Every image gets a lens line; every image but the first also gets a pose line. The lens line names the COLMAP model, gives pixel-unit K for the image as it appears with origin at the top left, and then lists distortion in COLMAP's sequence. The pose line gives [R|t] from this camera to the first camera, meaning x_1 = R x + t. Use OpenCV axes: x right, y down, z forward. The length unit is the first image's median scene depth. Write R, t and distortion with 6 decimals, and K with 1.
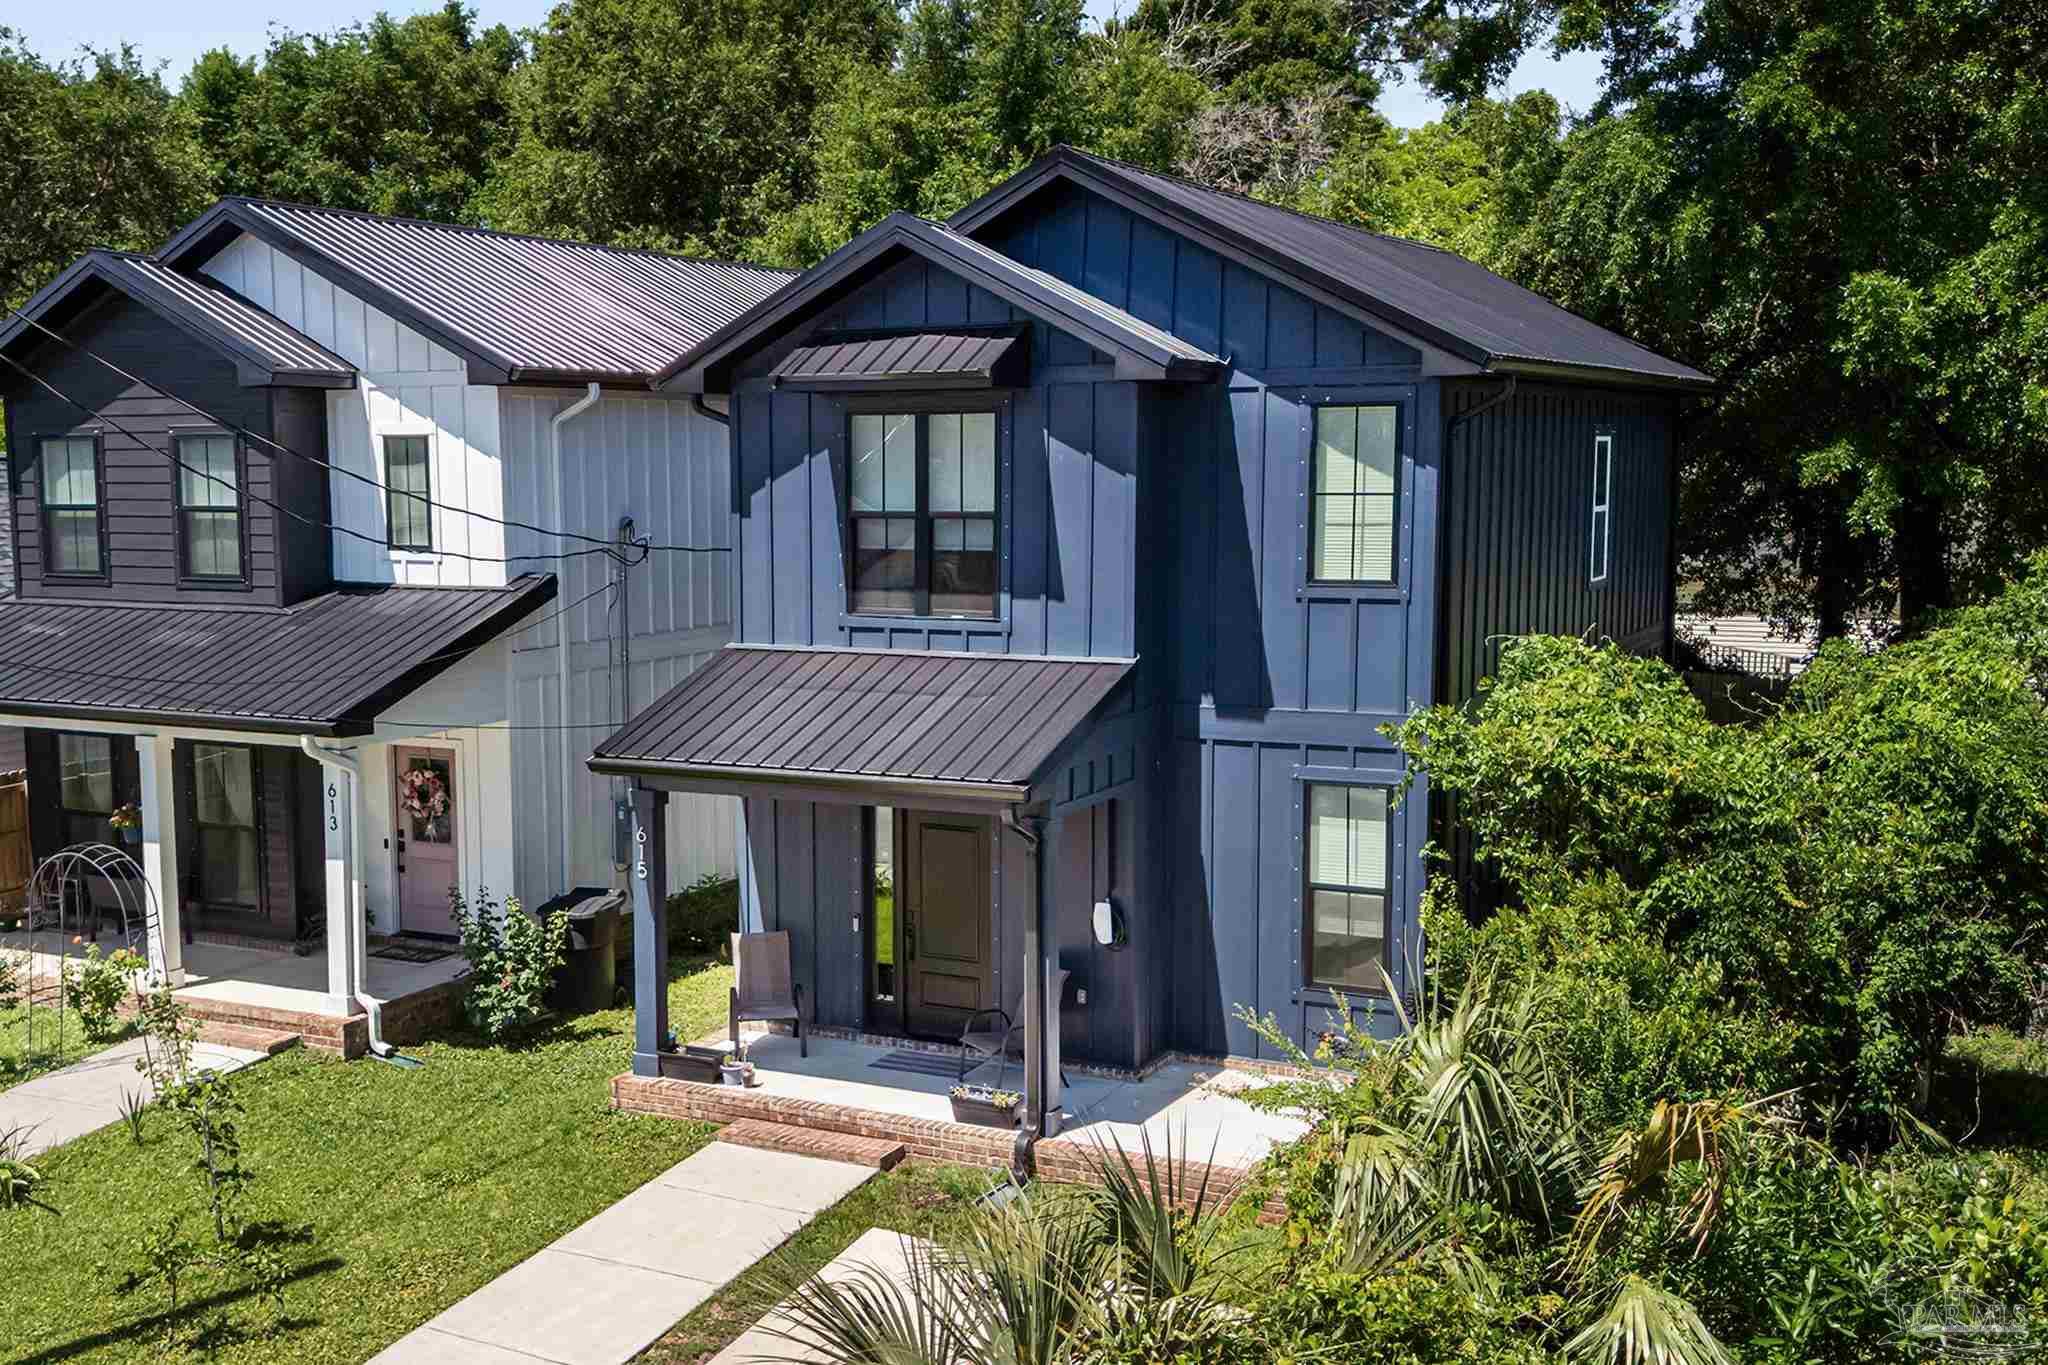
lens RADIAL K [[1692.0, 0, 961.2], [0, 1692.0, 684.2], [0, 0, 1]] dist [0.098524, -0.097529]
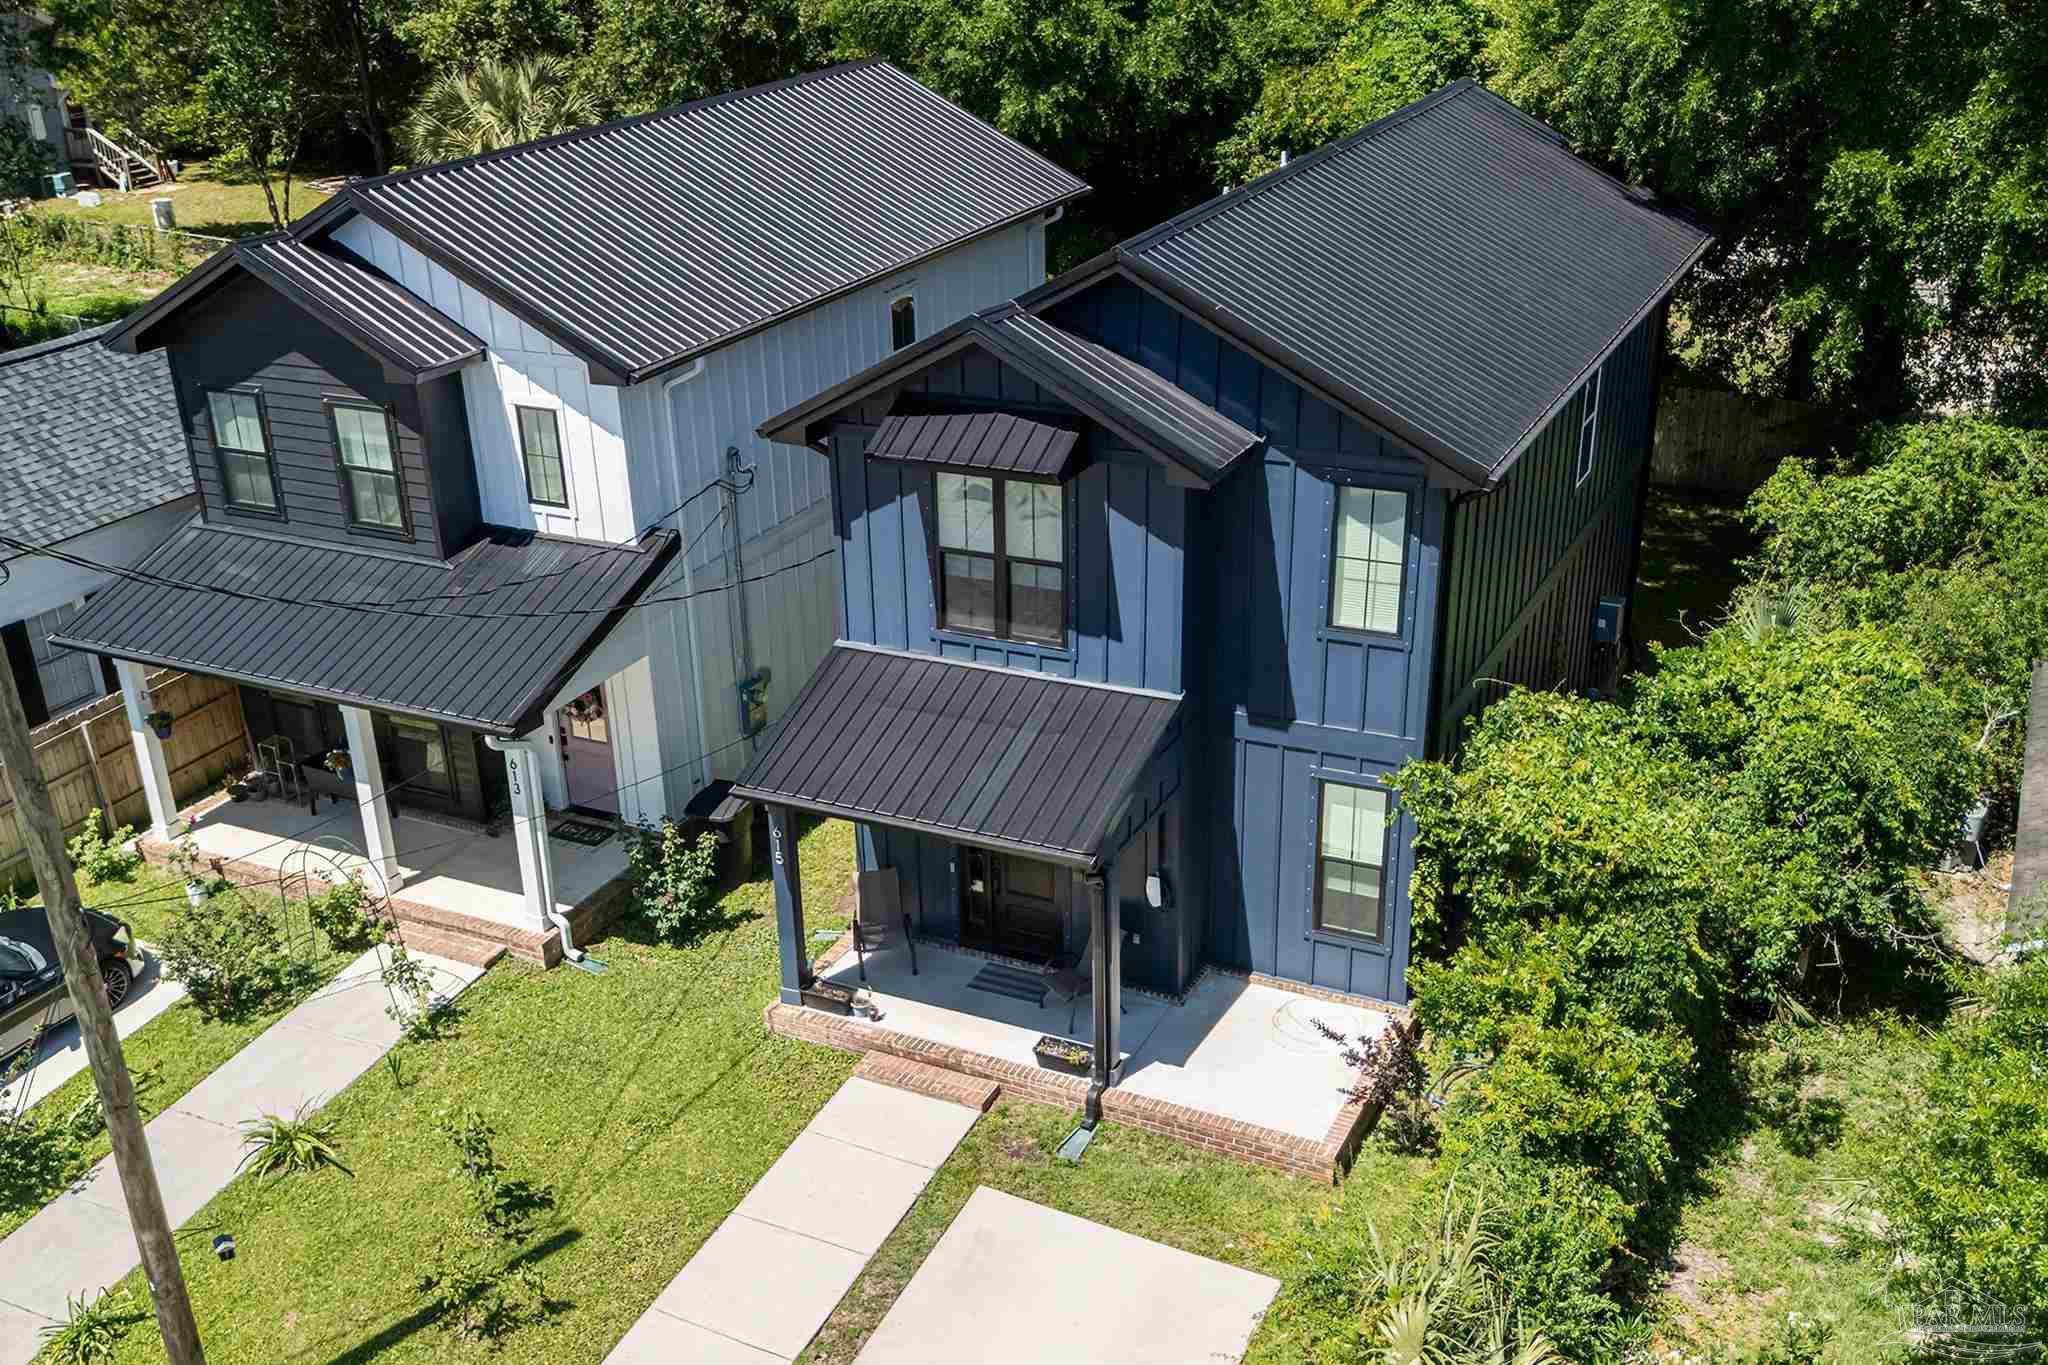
lens RADIAL K [[1505.8, 0, 1033.2], [0, 1505.8, 676.8], [0, 0, 1]] dist [0.107858, -0.120124]
pose [[0.999779, -0.019779, 0.007173, -0.009288], [0.017398, 0.968925, 0.246744, -0.276601], [-0.011830, -0.246564, 0.969054, -0.028909]]
